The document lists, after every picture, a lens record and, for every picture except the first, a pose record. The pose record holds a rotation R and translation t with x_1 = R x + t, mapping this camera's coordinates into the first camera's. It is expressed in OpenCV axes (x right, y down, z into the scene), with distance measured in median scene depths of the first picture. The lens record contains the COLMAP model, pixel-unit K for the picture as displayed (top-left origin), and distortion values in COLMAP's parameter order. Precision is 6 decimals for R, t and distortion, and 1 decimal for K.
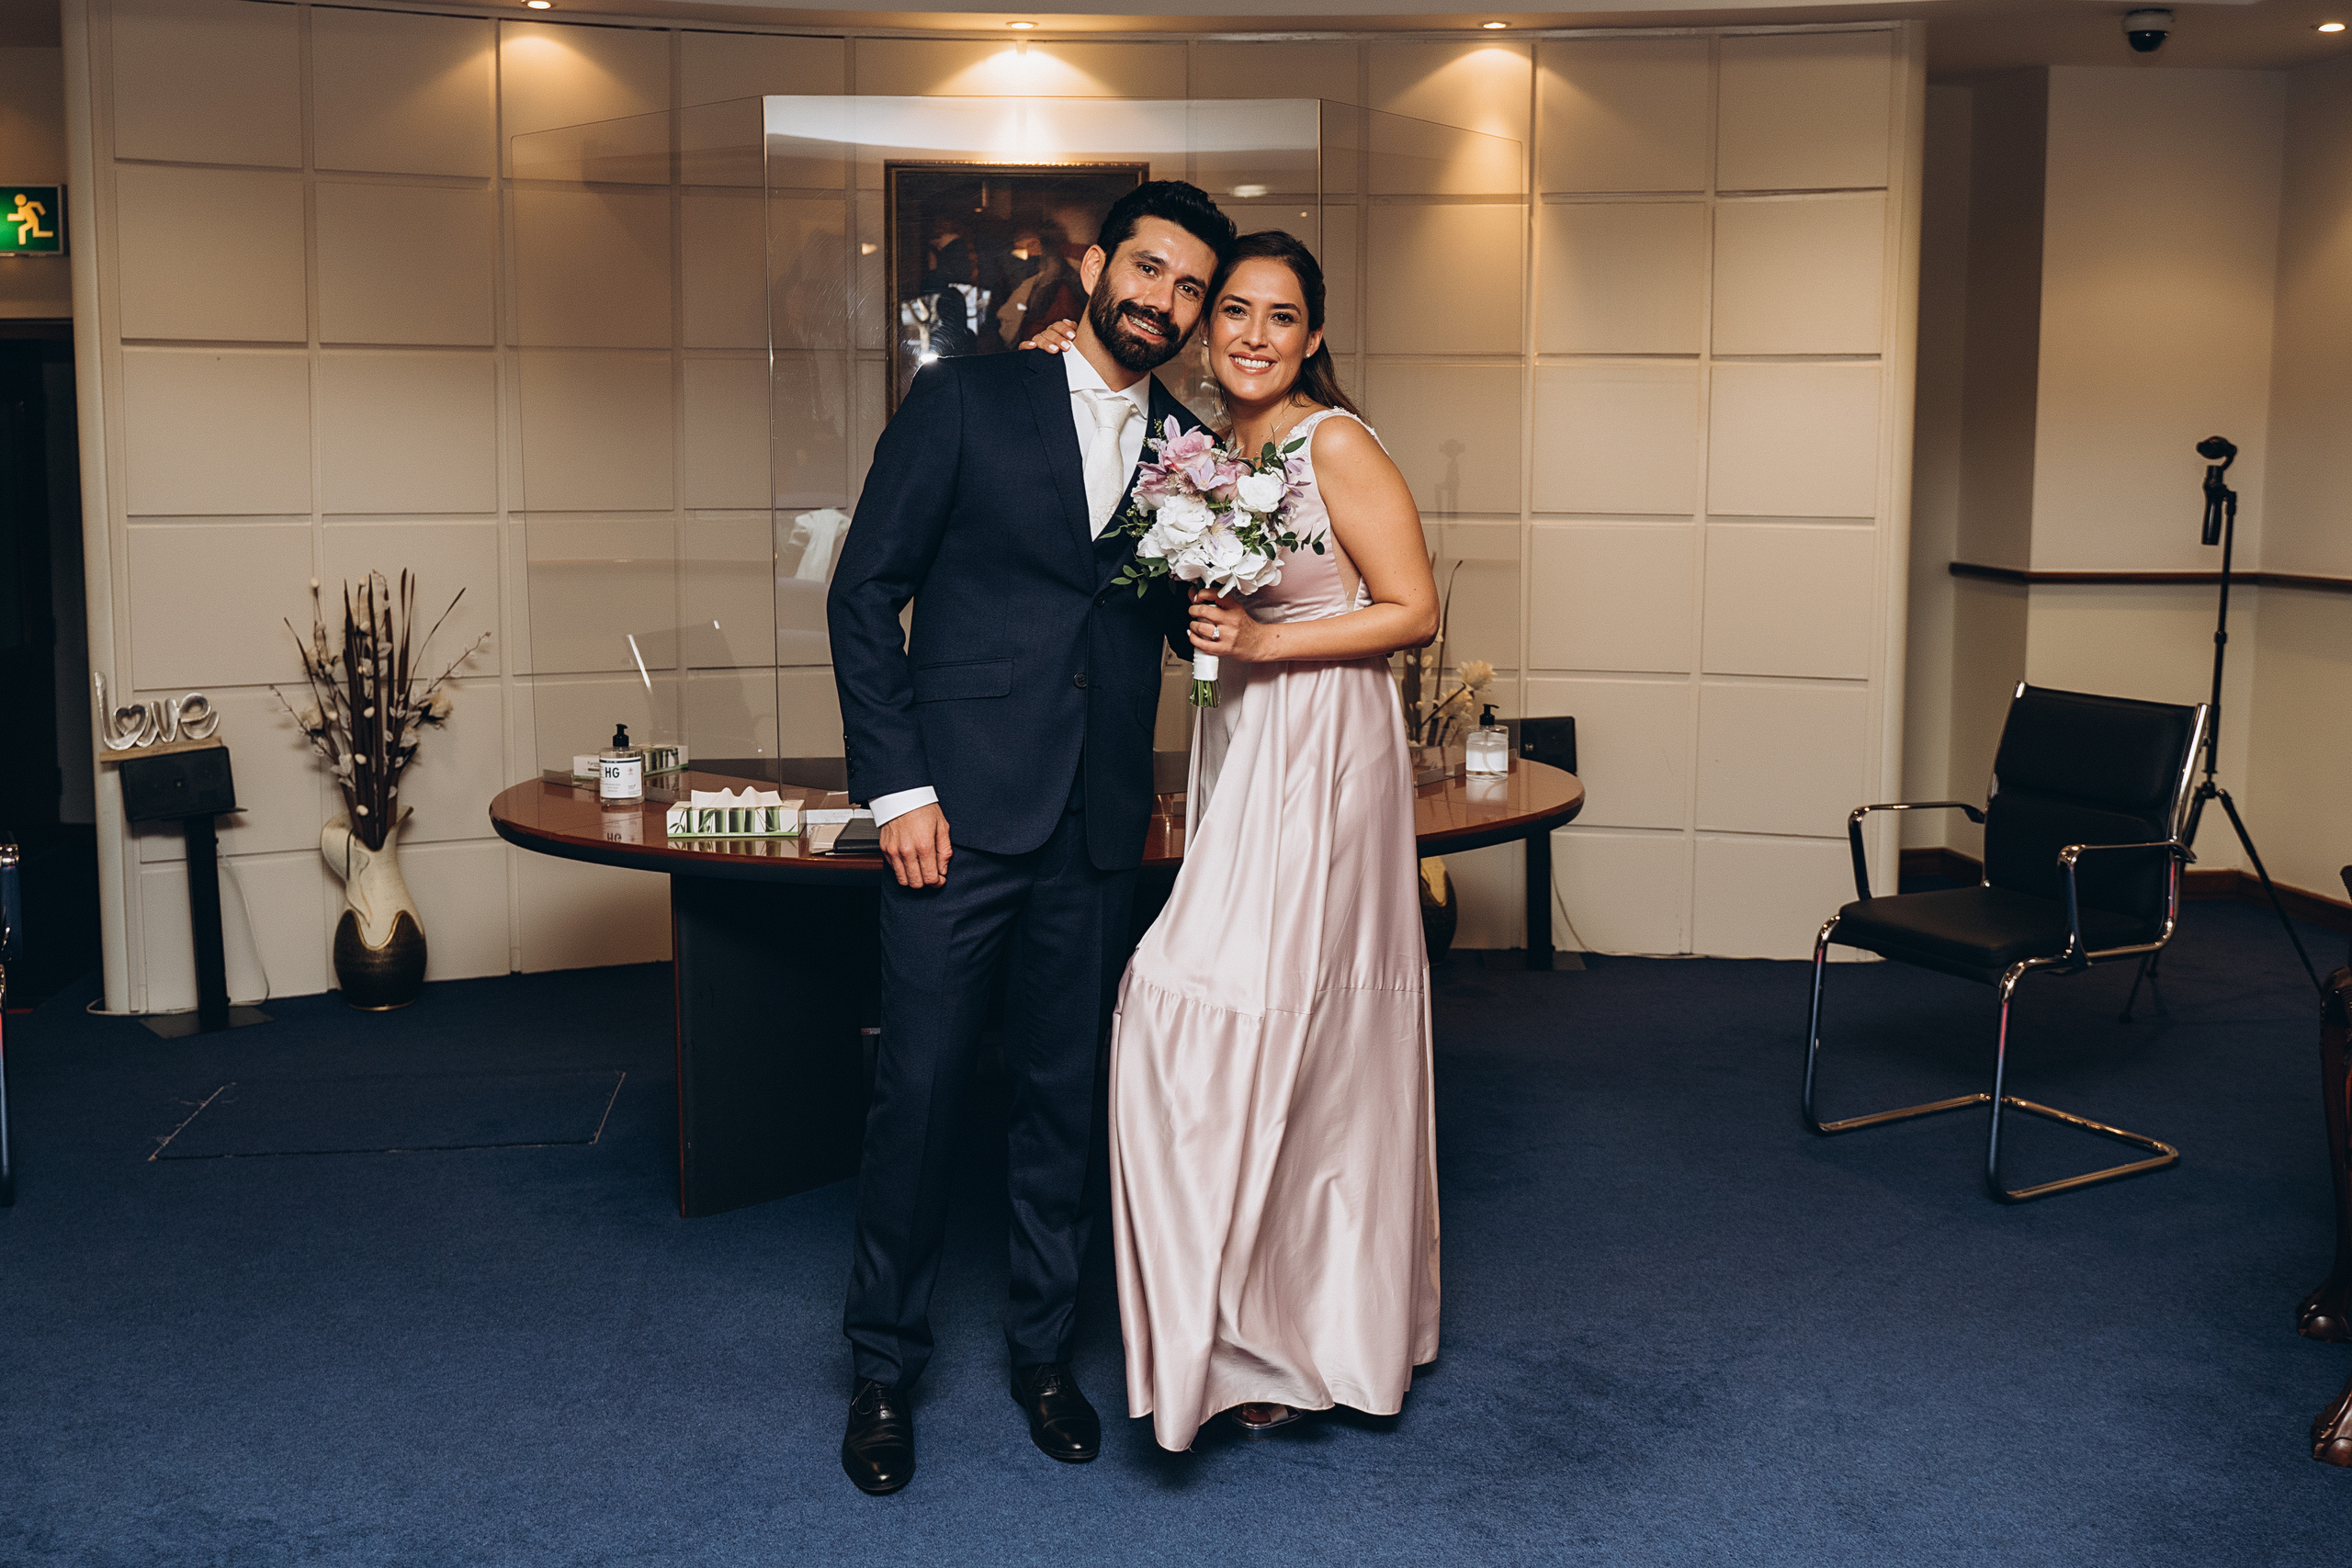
lens RADIAL K [[2636.0, 0, 1157.8], [0, 2636.0, 727.1], [0, 0, 1]] dist [-0.019197, 0.000000]
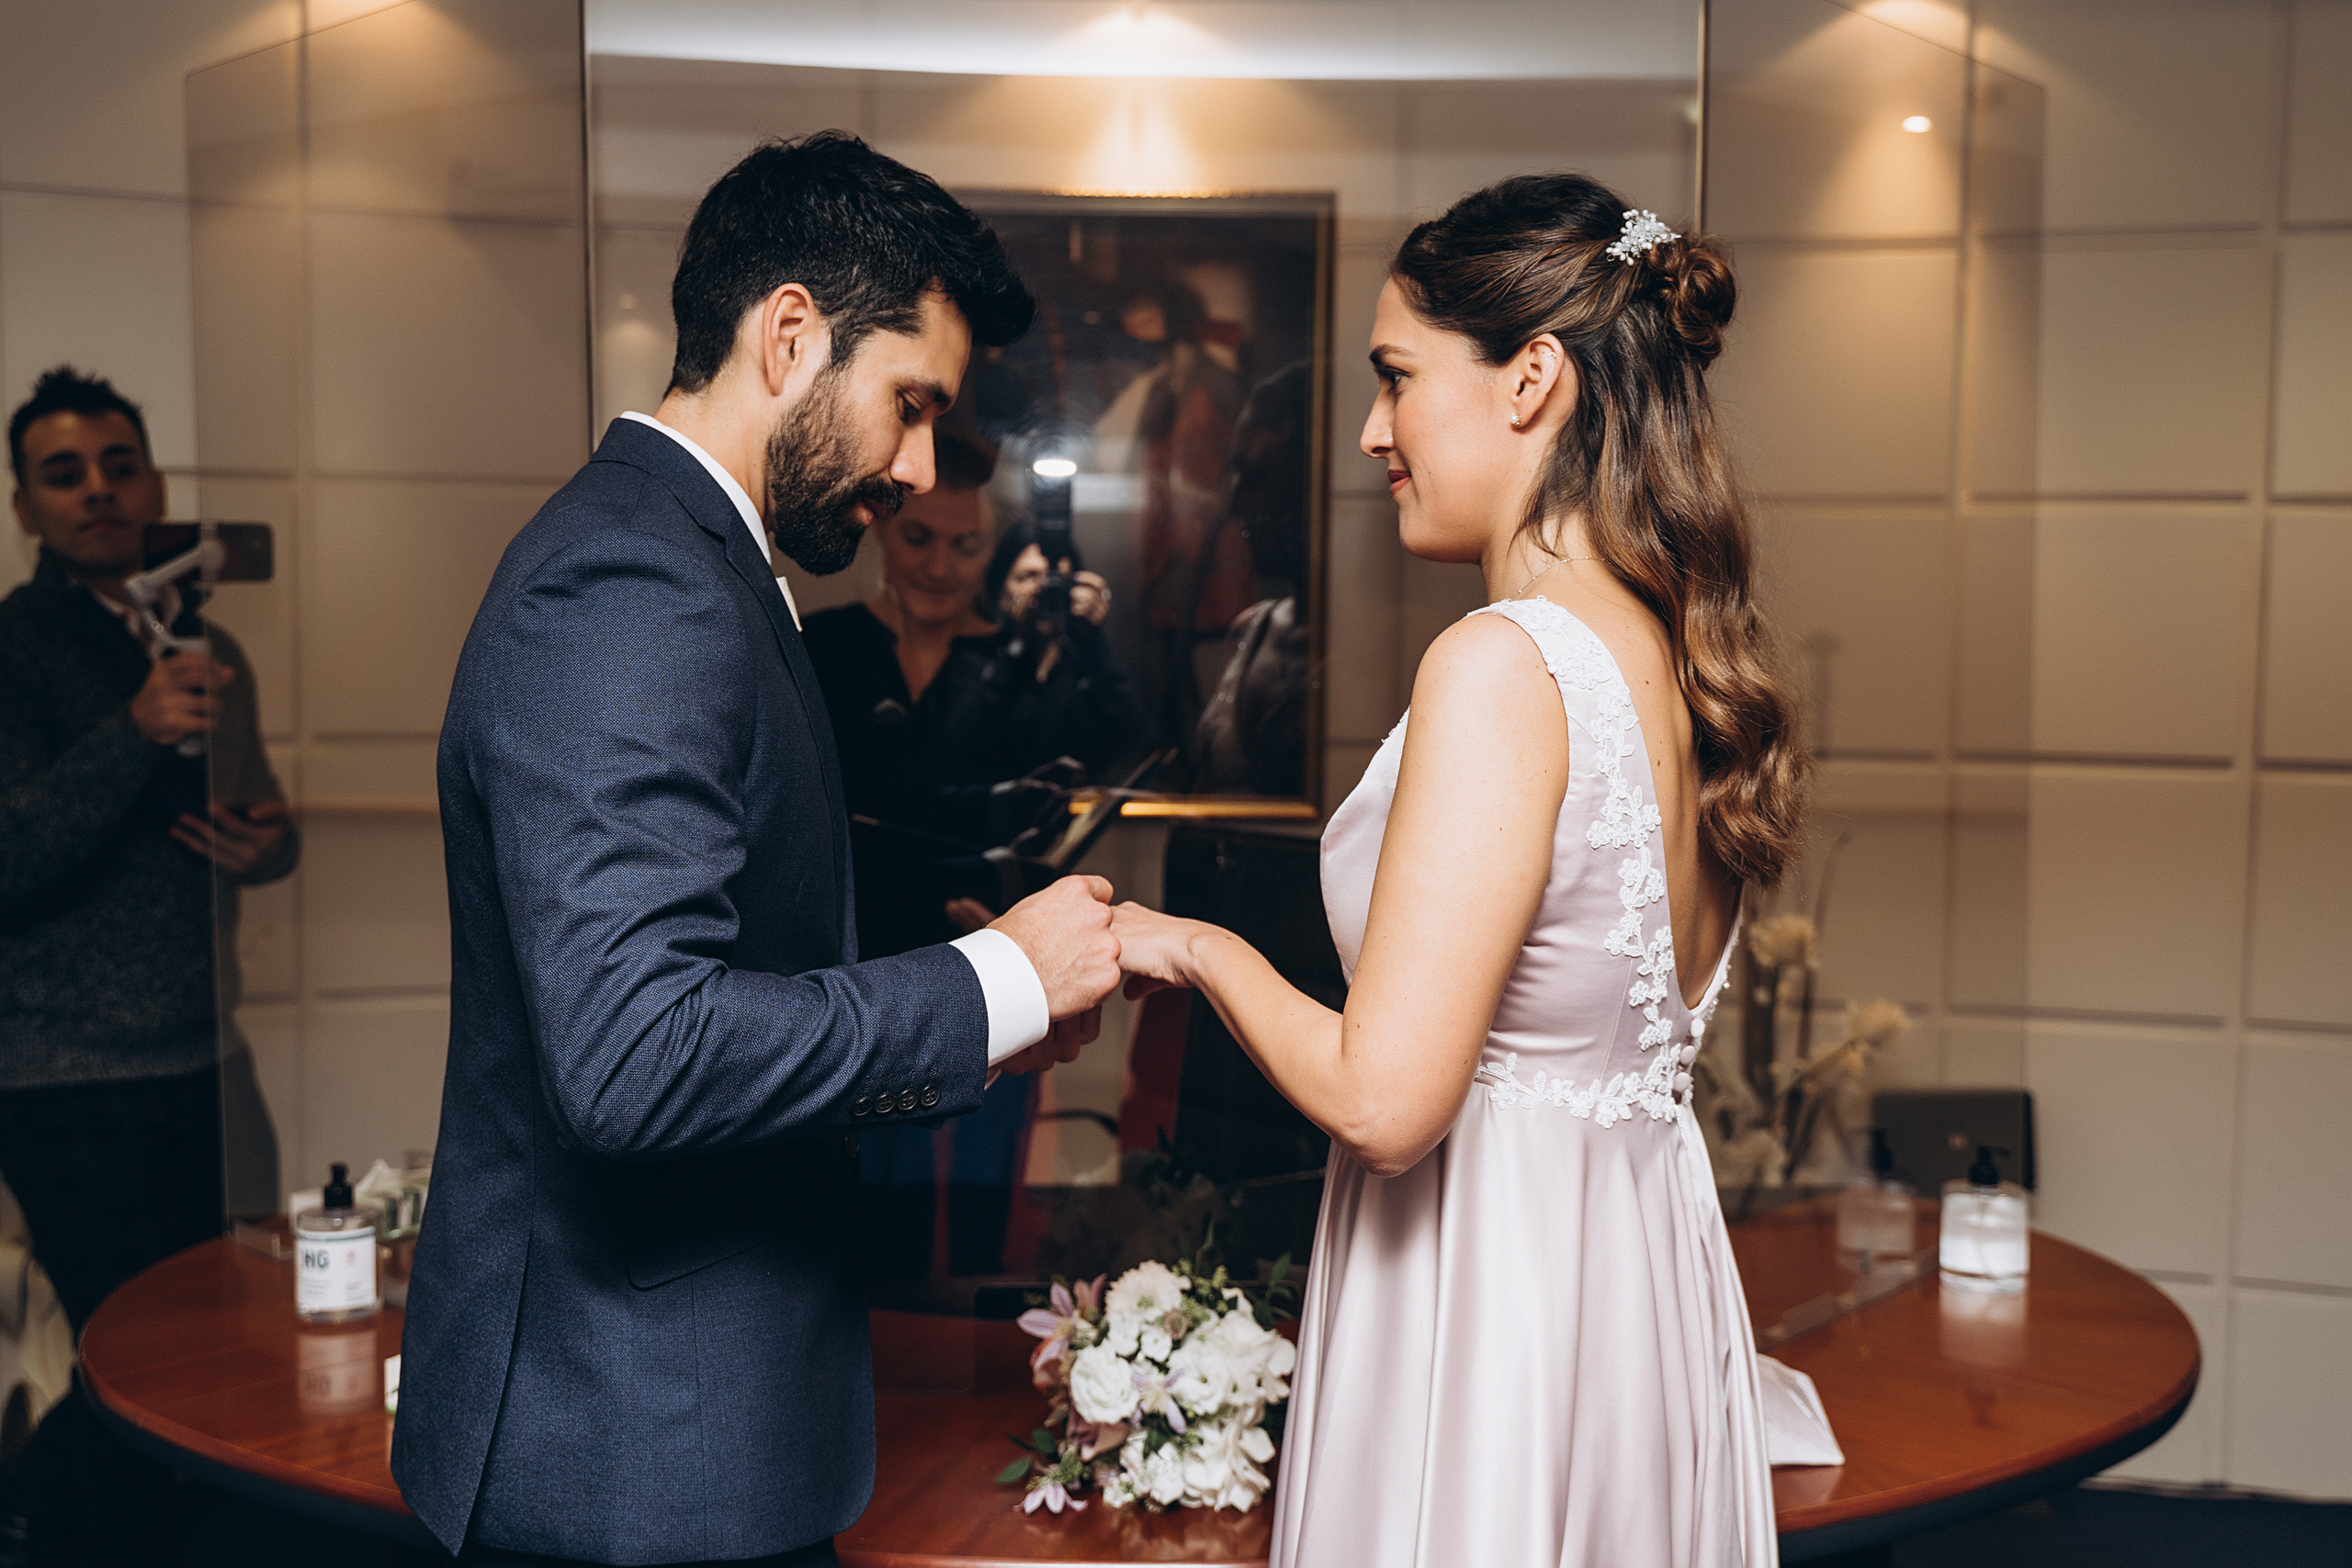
lens RADIAL K [[2356.4, 0, 1163.6], [0, 2356.4, 783.0], [0, 0, 1]] dist [0.073112, 0.000000]
pose [[0.997760, 0.012093, -0.065788, -0.005859], [-0.014448, 0.999268, -0.035431, -0.052944], [0.065311, 0.036302, 0.997204, 0.441841]]
